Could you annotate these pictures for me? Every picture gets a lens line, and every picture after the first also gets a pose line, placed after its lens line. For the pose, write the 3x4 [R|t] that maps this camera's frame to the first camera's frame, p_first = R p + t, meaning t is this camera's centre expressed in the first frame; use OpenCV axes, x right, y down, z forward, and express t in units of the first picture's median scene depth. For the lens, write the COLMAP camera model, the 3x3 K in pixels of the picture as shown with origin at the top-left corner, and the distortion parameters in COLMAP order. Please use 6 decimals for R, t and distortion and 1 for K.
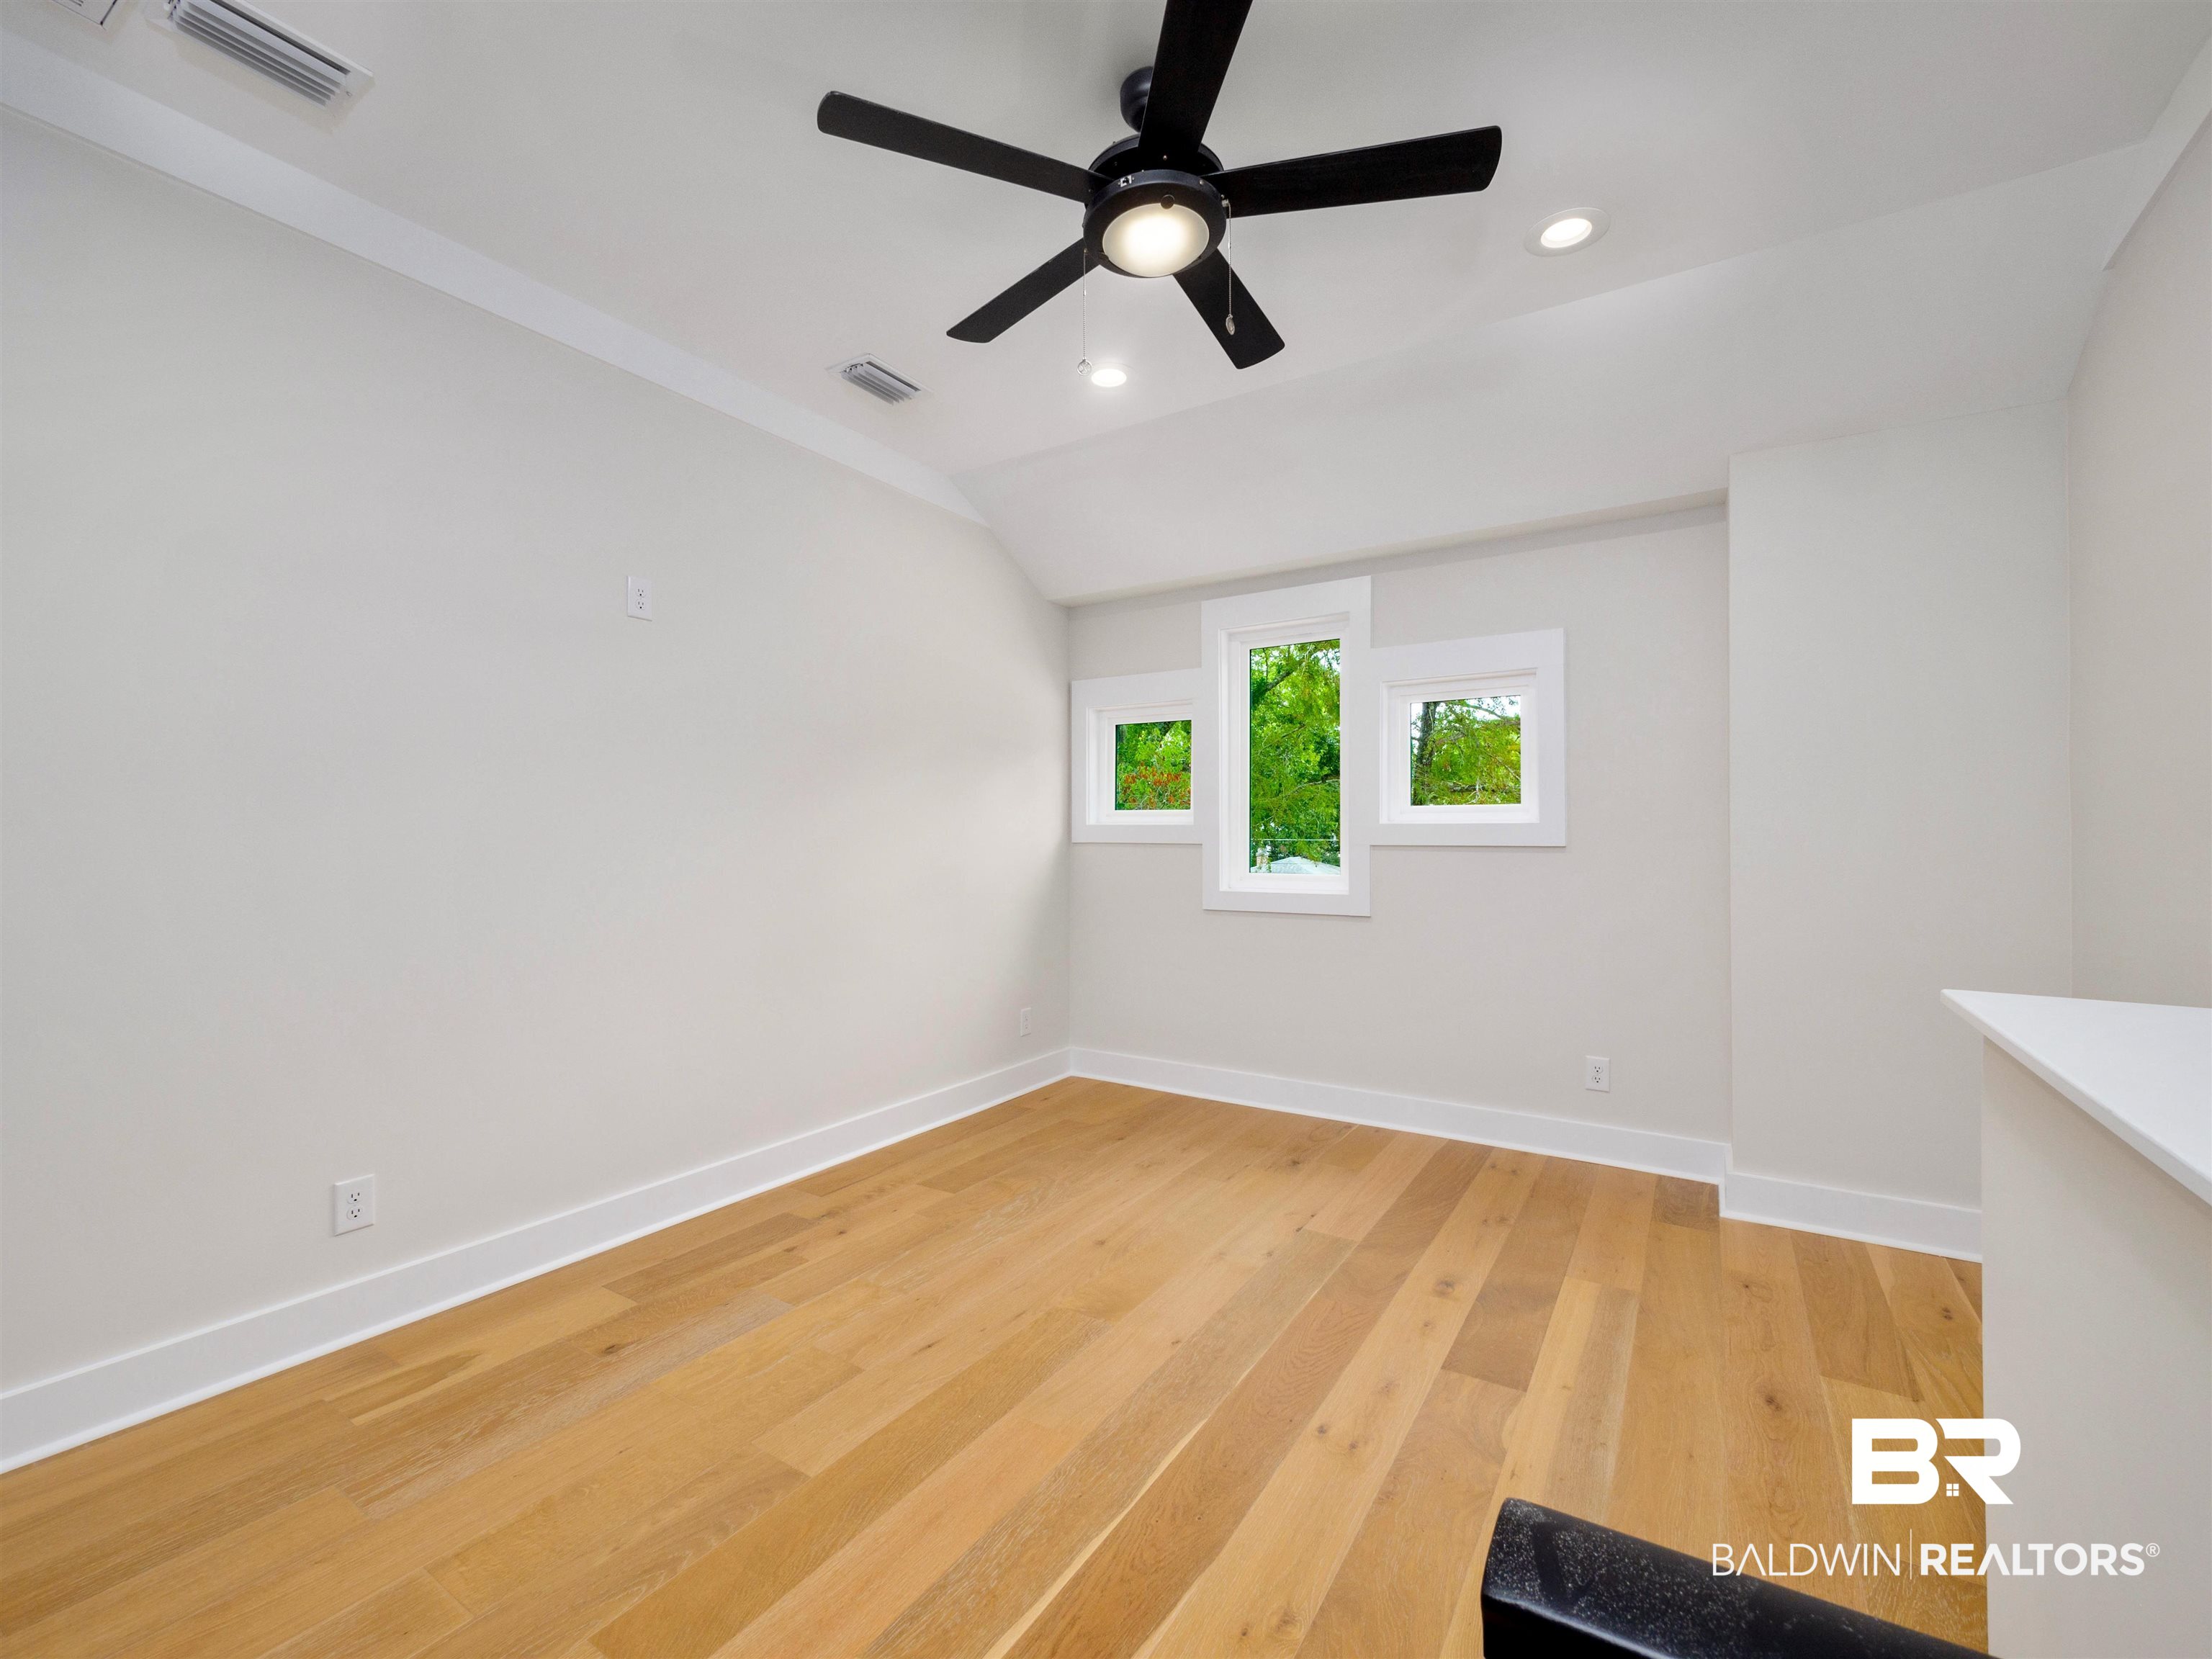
lens RADIAL K [[965.2, 0, 1103.8], [0, 965.2, 830.1], [0, 0, 1]] dist [0.004795, 0.000431]
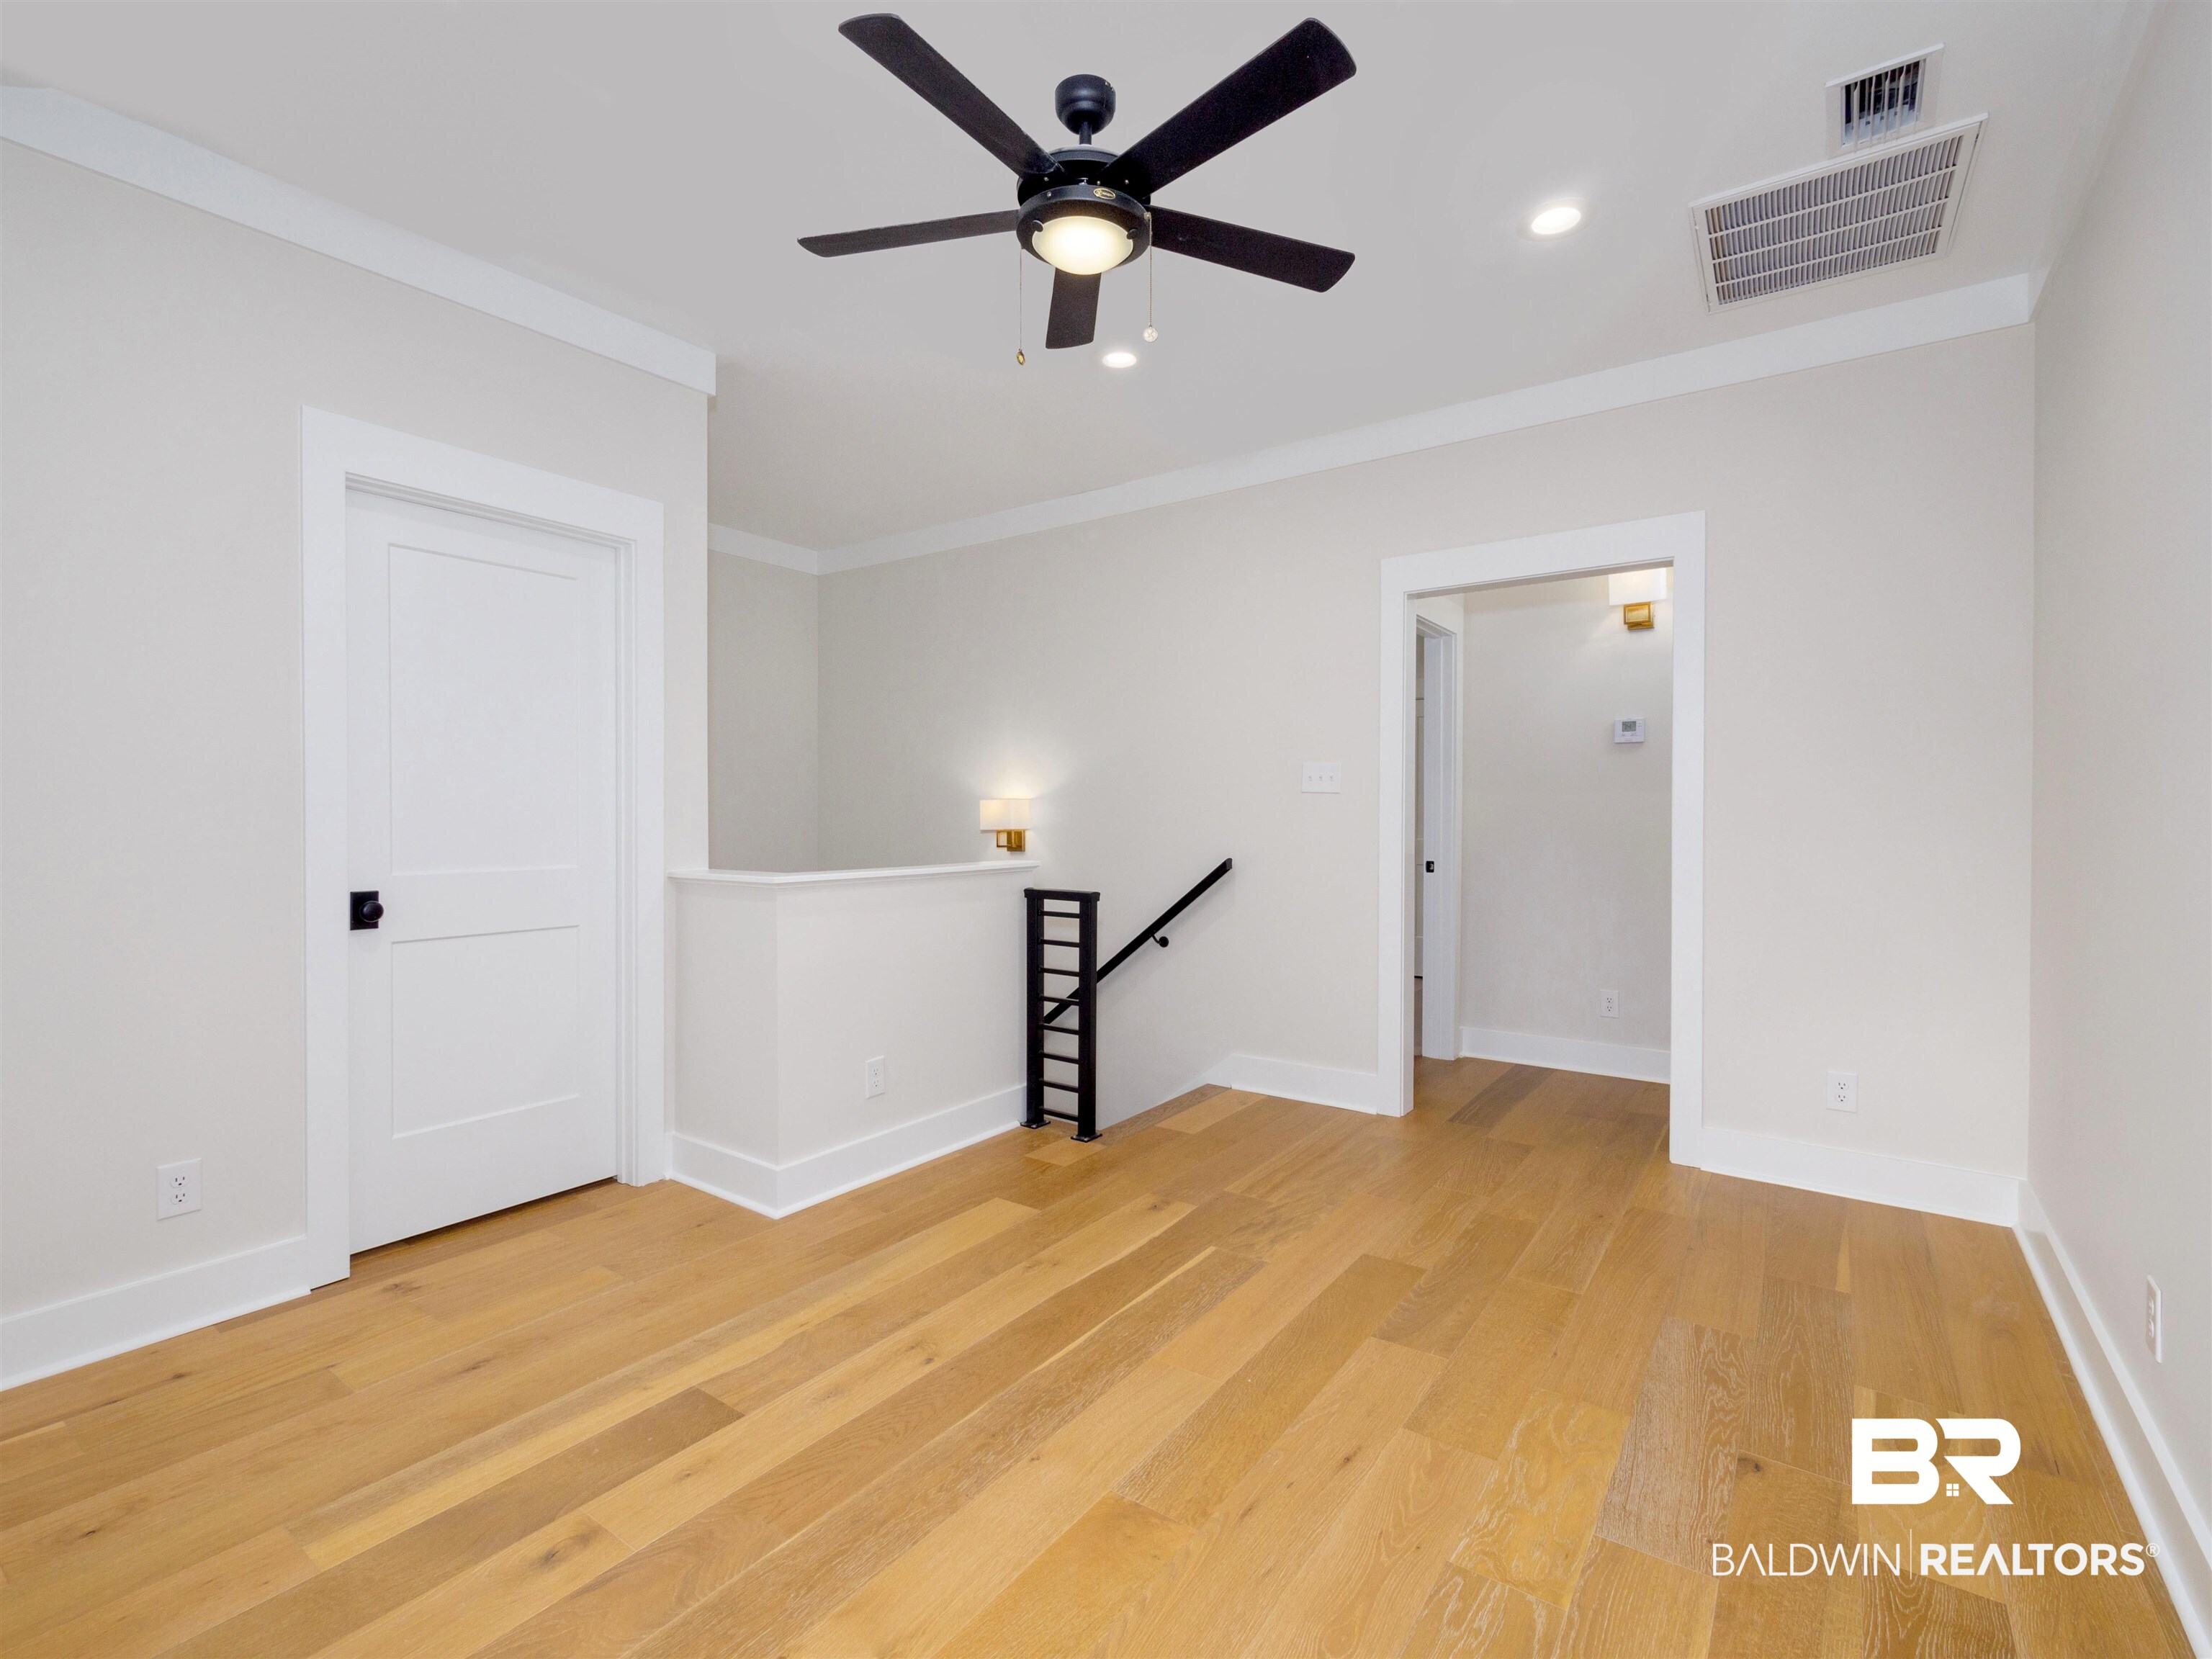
lens RADIAL K [[1062.9, 0, 1107.6], [0, 1062.9, 822.9], [0, 0, 1]] dist [-0.014705, -0.000441]
pose [[-0.999010, -0.001637, 0.044462, -0.023822], [-0.001549, 0.999997, 0.002006, 0.014154], [-0.044466, 0.001935, -0.999009, 2.002257]]
